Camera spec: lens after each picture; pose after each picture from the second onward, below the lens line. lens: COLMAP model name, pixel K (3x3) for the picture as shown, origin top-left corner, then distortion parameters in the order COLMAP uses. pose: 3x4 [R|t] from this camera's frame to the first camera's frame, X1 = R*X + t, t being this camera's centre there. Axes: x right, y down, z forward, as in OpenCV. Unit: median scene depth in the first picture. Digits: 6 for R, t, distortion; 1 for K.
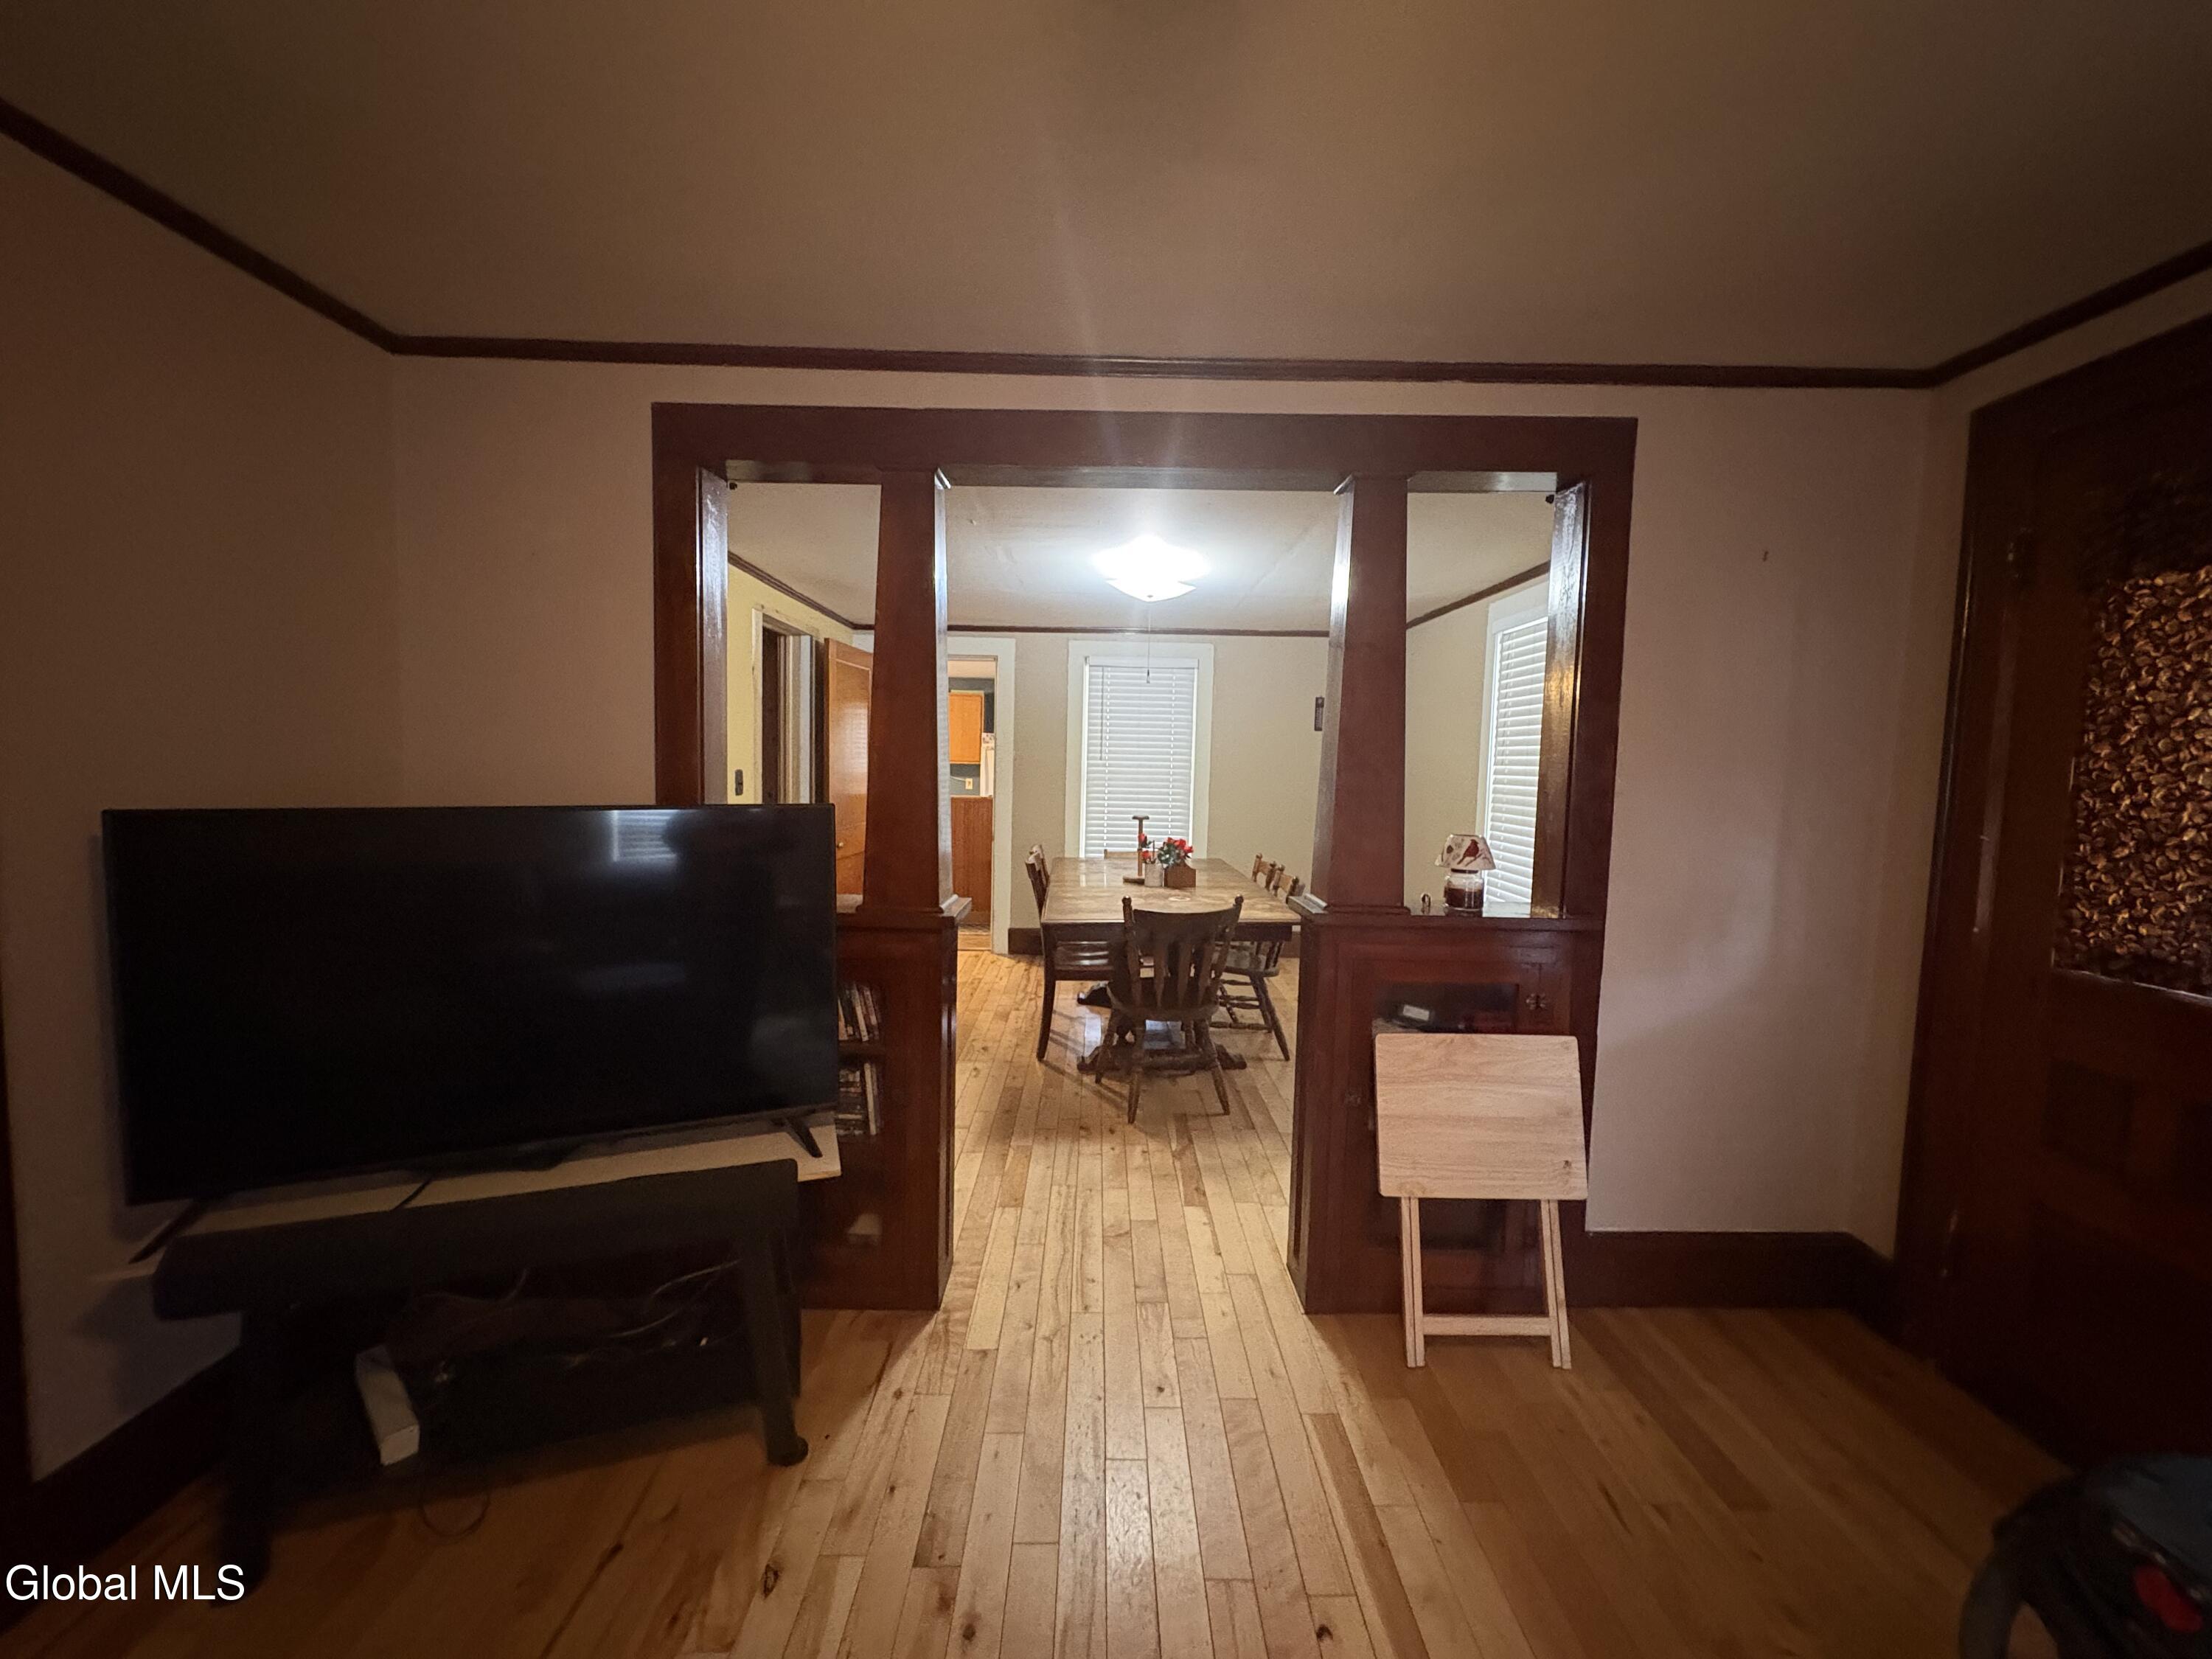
lens RADIAL K [[878.0, 0, 1109.1], [0, 878.0, 830.1], [0, 0, 1]] dist [-0.001376, 0.000774]
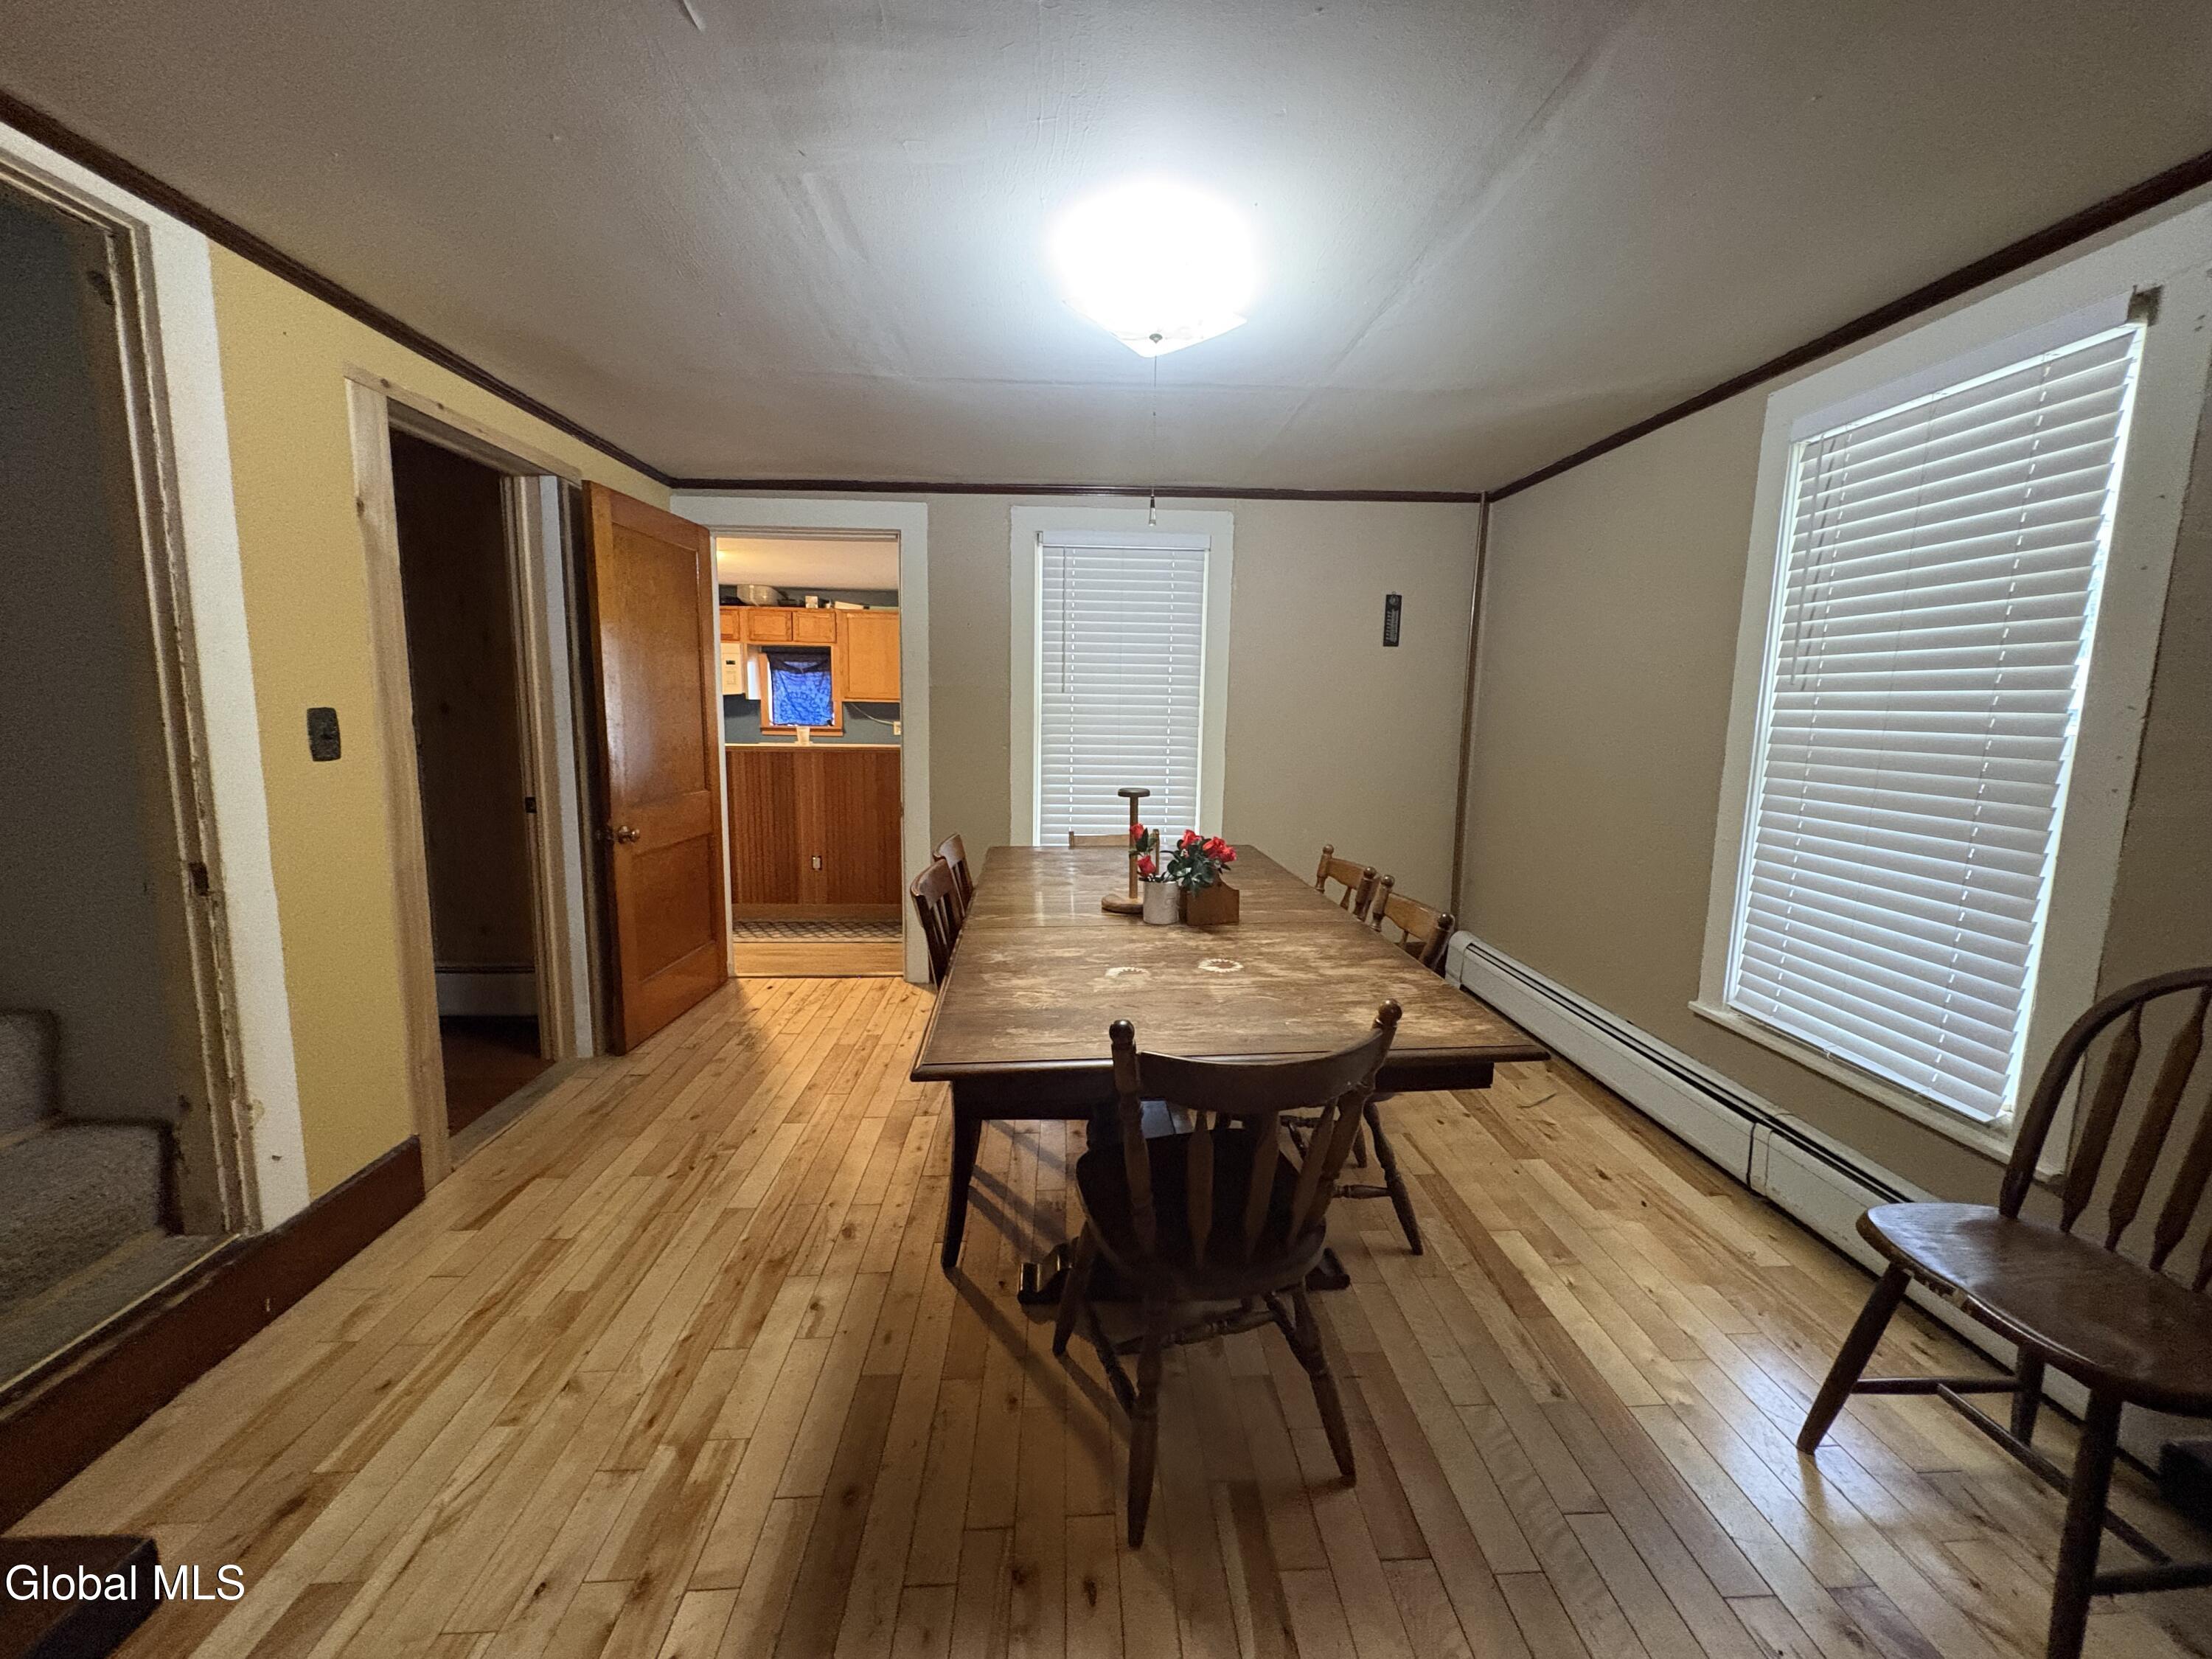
lens RADIAL K [[878.0, 0, 1108.9], [0, 878.0, 827.9], [0, 0, 1]] dist [-0.001376, 0.000774]
pose [[0.999340, -0.012062, 0.034252, 0.001312], [0.009820, 0.997845, 0.064874, -0.028468], [-0.034961, -0.064495, 0.997305, 0.461002]]
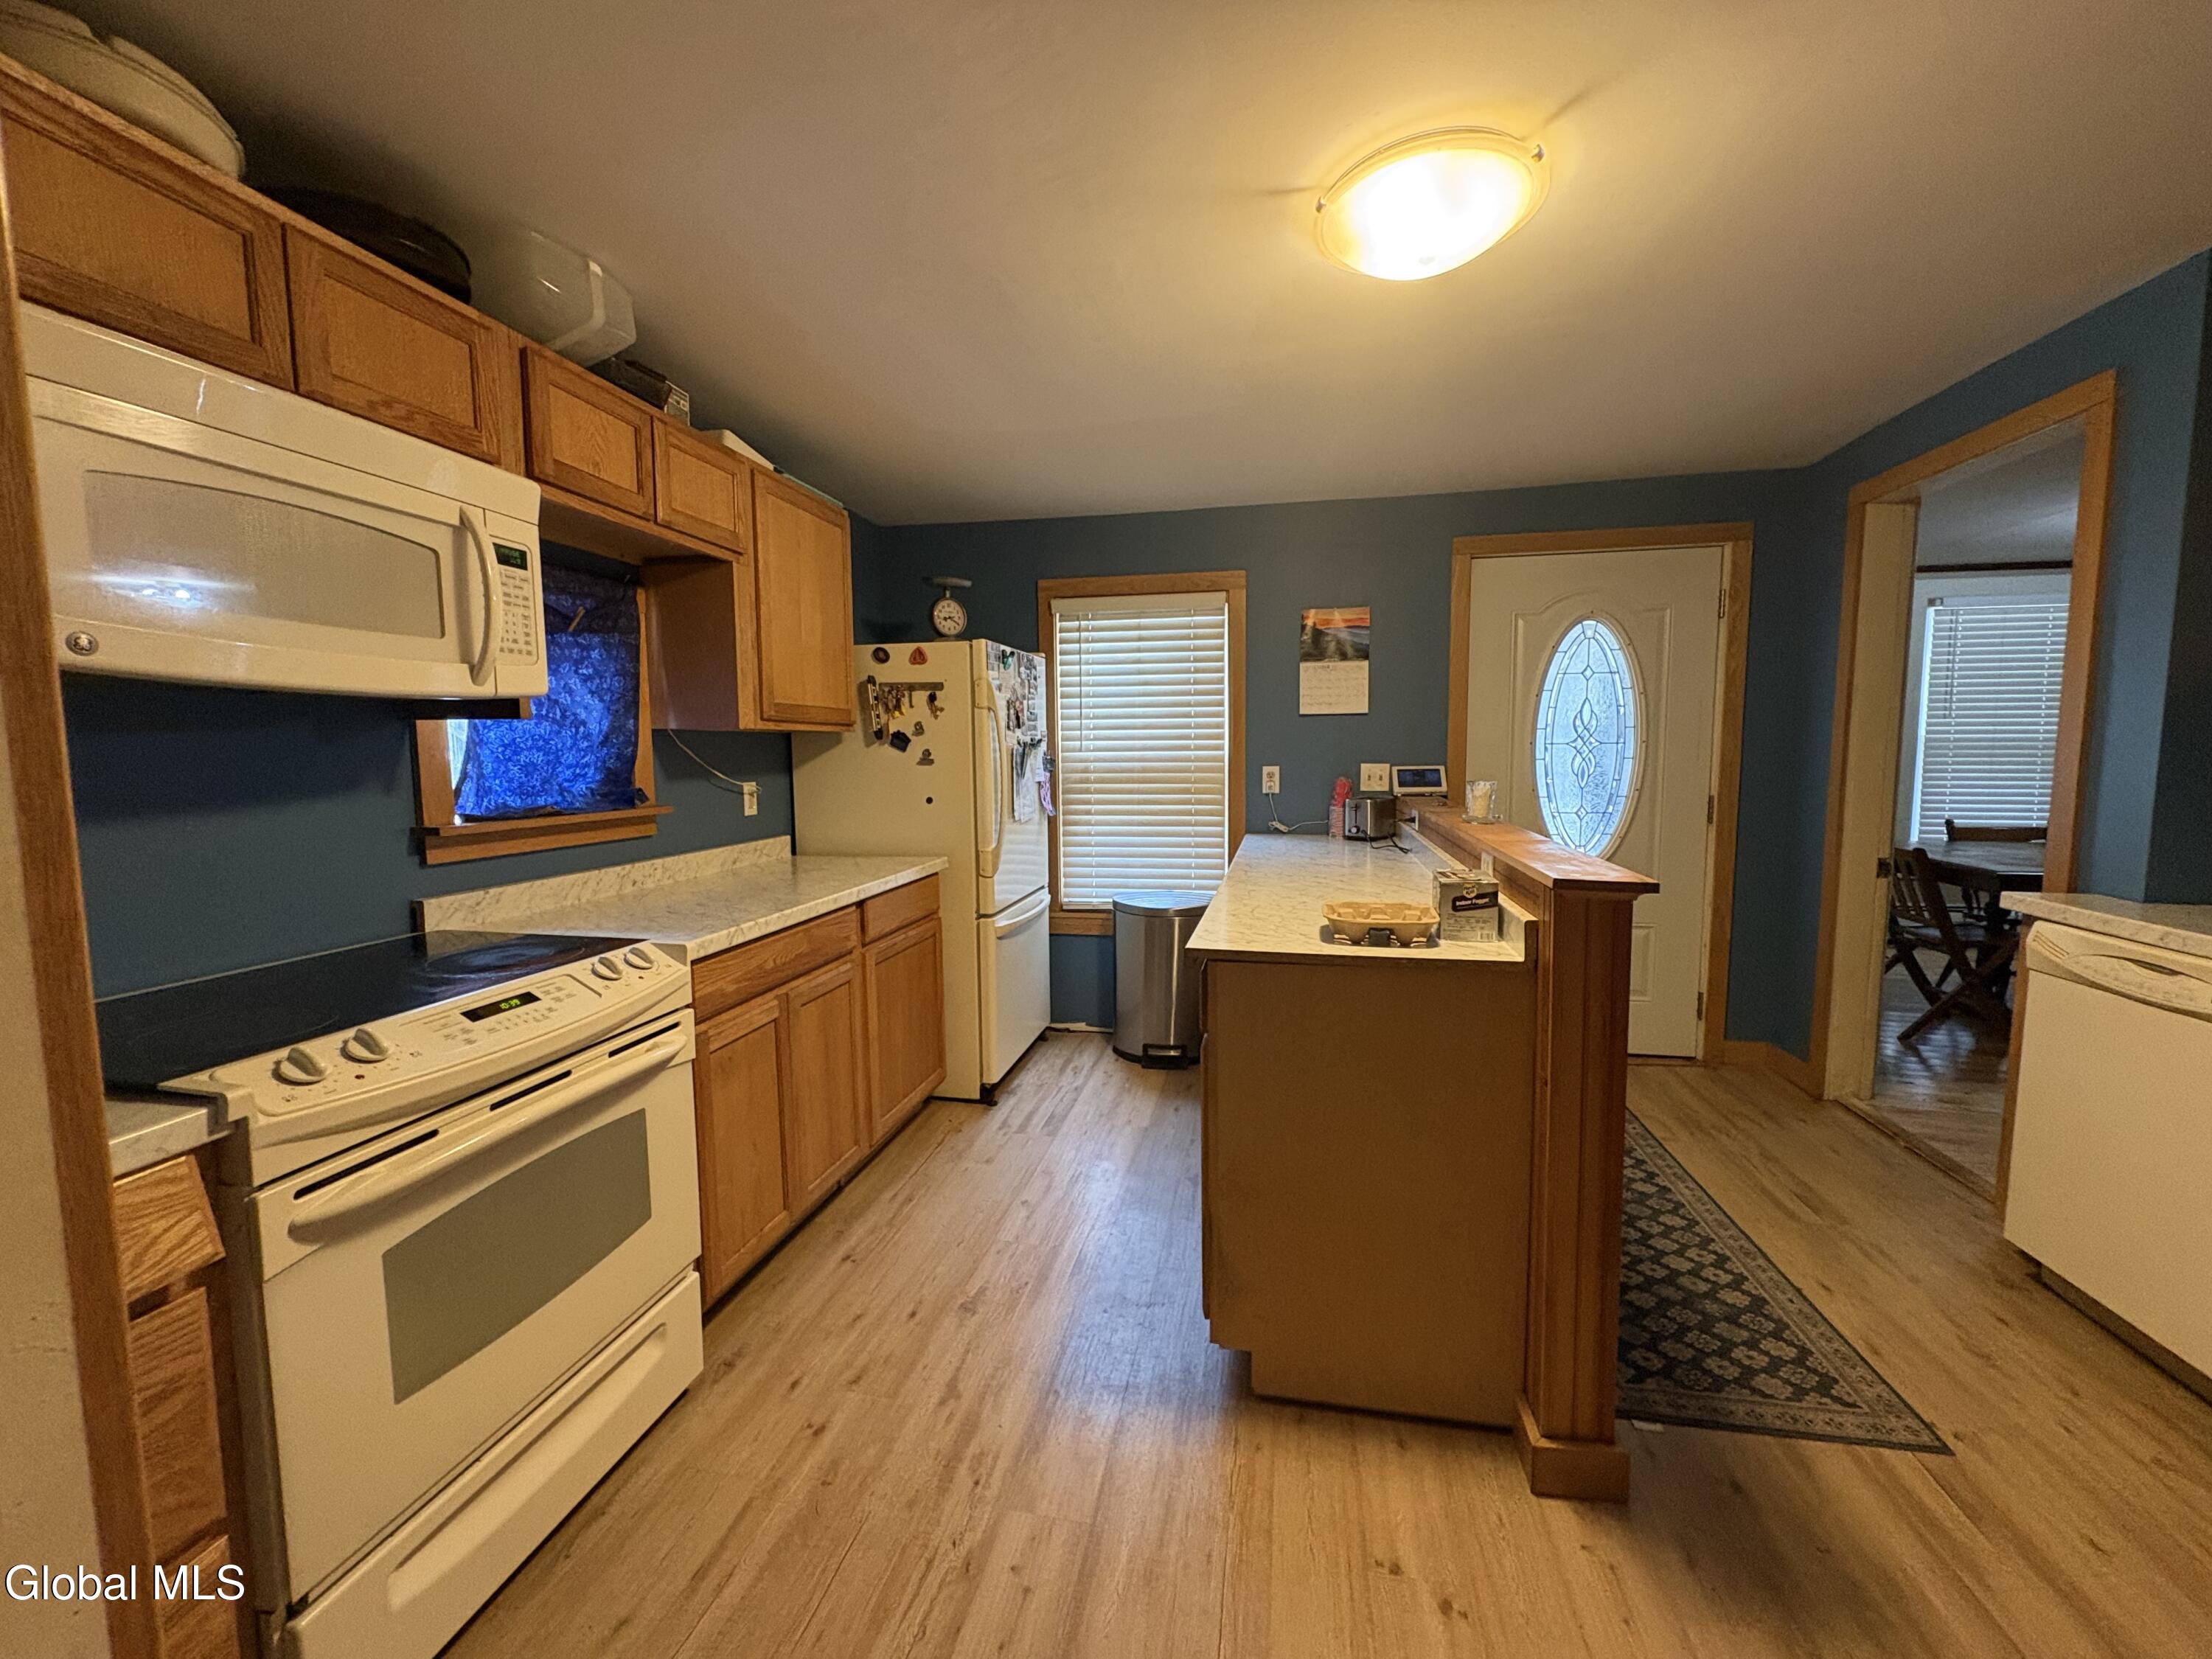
lens RADIAL K [[878.0, 0, 1105.1], [0, 878.0, 826.9], [0, 0, 1]] dist [-0.001376, 0.000774]
pose [[0.213975, -0.111732, 0.970428, -0.955148], [0.081629, 0.992008, 0.096217, -0.138622], [-0.973423, 0.058627, 0.221385, 1.810611]]
